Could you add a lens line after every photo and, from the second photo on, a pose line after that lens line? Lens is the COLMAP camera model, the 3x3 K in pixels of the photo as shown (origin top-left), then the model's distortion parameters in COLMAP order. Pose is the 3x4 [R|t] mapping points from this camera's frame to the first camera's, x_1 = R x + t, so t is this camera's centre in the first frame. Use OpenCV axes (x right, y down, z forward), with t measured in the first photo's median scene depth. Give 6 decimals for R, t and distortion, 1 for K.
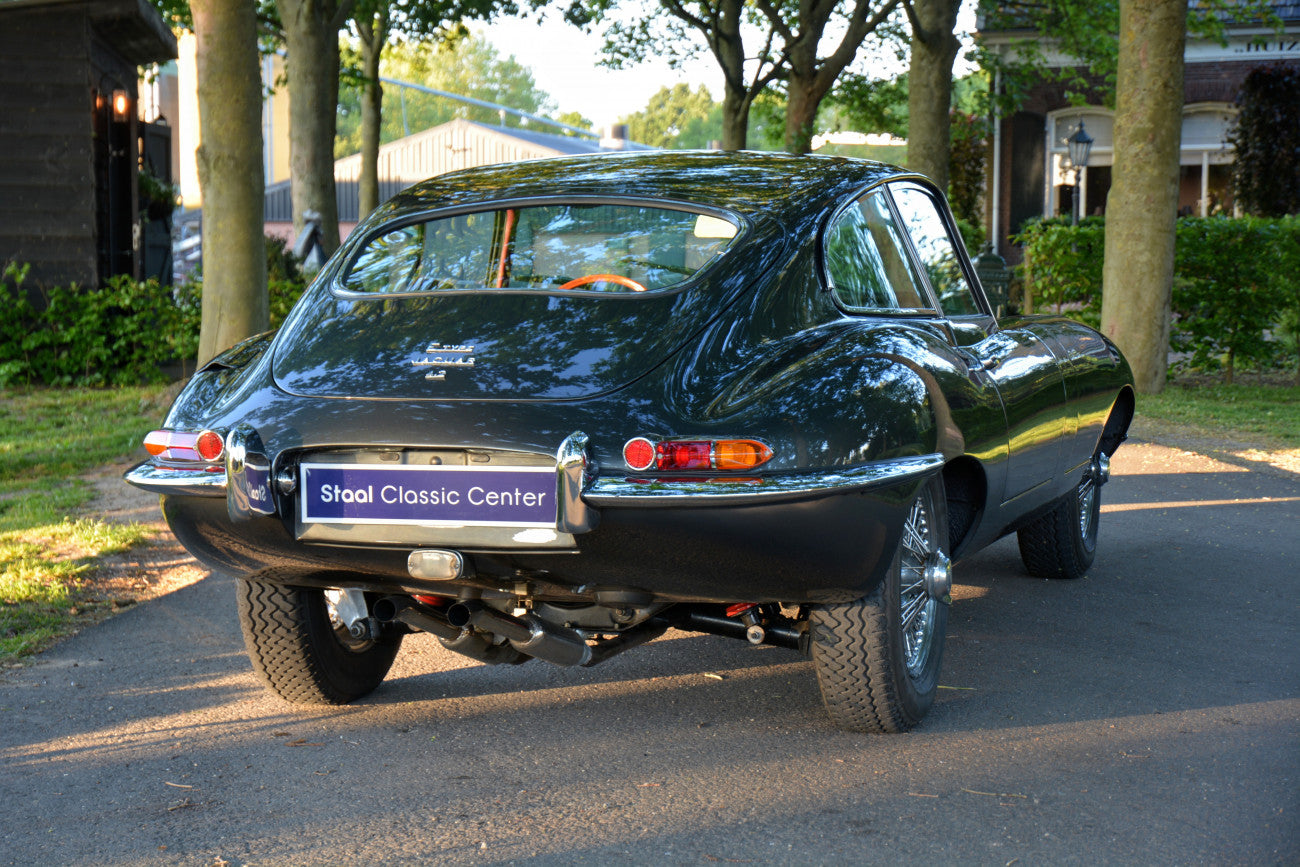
lens RADIAL K [[2523.9, 0, 650.0], [0, 2523.9, 433.5], [0, 0, 1]] dist [0.282112, -0.166428]
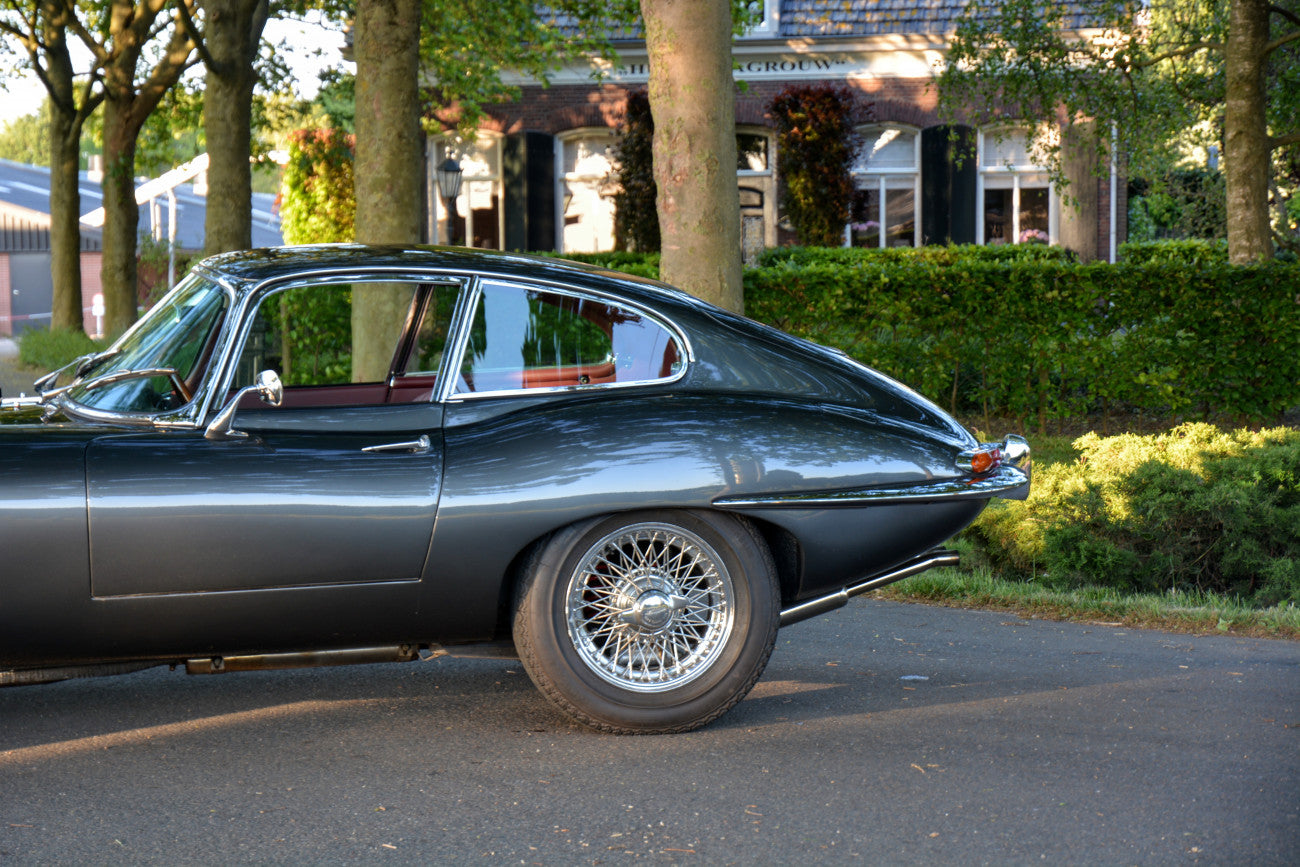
lens RADIAL K [[2966.5, 0, 618.7], [0, 2966.5, 434.1], [0, 0, 1]] dist [0.341835, -0.137621]
pose [[0.982388, -0.023446, 0.185378, 0.070694], [0.027227, 0.999469, -0.017877, 0.003689], [-0.184860, 0.022610, 0.982505, -0.163672]]
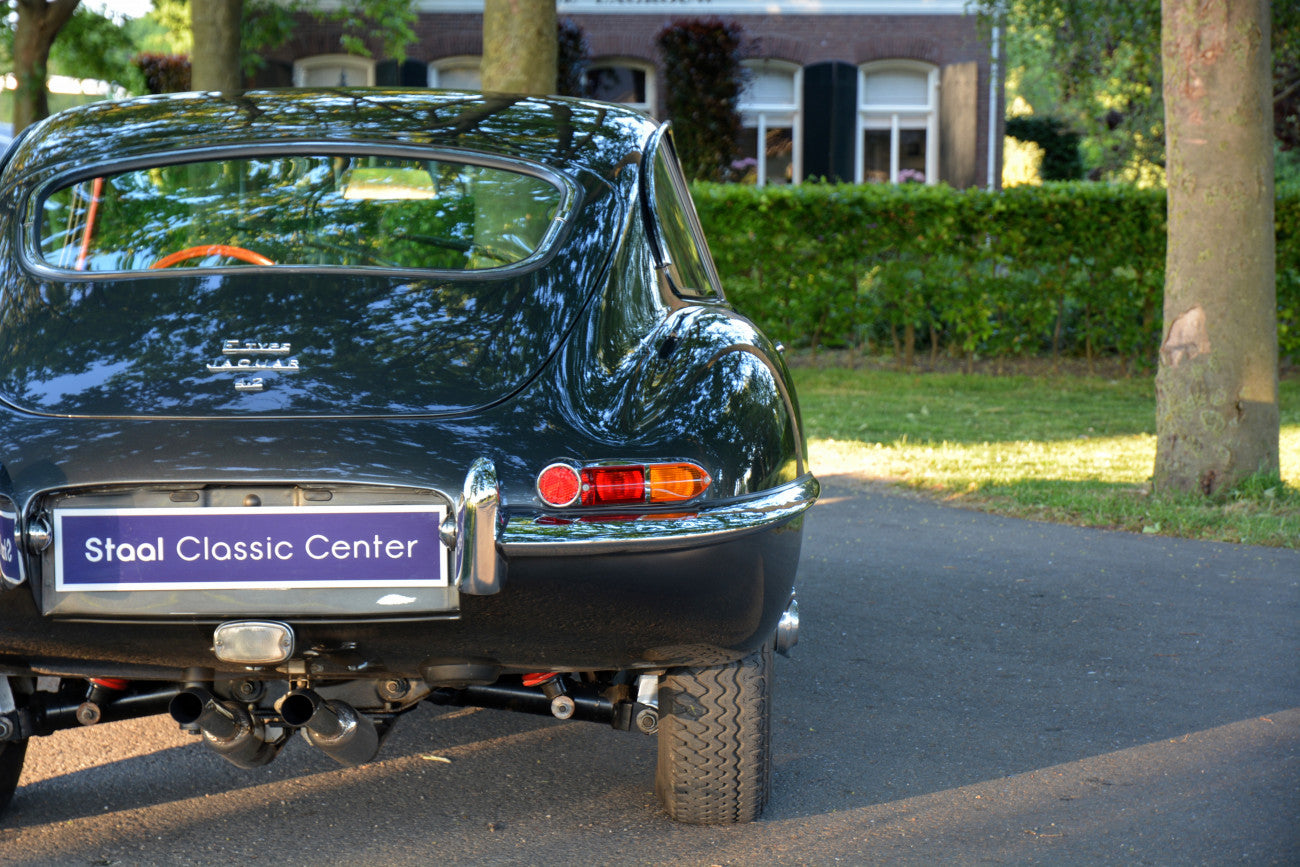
lens RADIAL K [[2852.5, 0, 650.0], [0, 2852.5, 433.5], [0, 0, 1]] dist [0.282716, 0.282452]
pose [[0.956210, -0.020742, 0.291946, -0.057644], [0.019854, 0.999785, 0.006002, -0.003033], [-0.292008, 0.000058, 0.956416, 0.044743]]
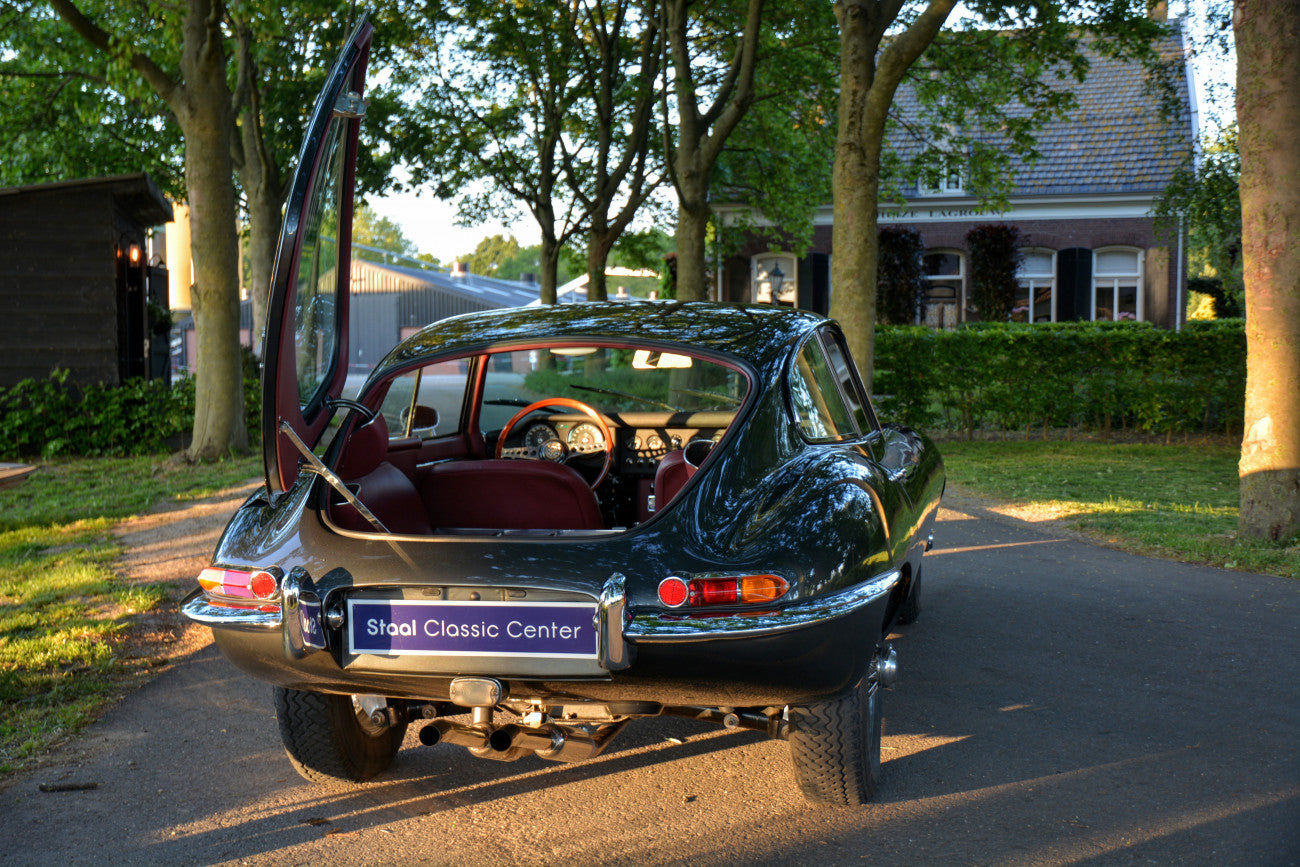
lens RADIAL K [[1646.3, 0, 627.3], [0, 1646.3, 434.1], [0, 0, 1]] dist [0.098222, 0.057441]
pose [[0.995988, -0.013391, 0.088482, -0.021552], [0.014906, 0.999753, -0.016477, -0.012188], [-0.088240, 0.017730, 0.995941, 0.076496]]
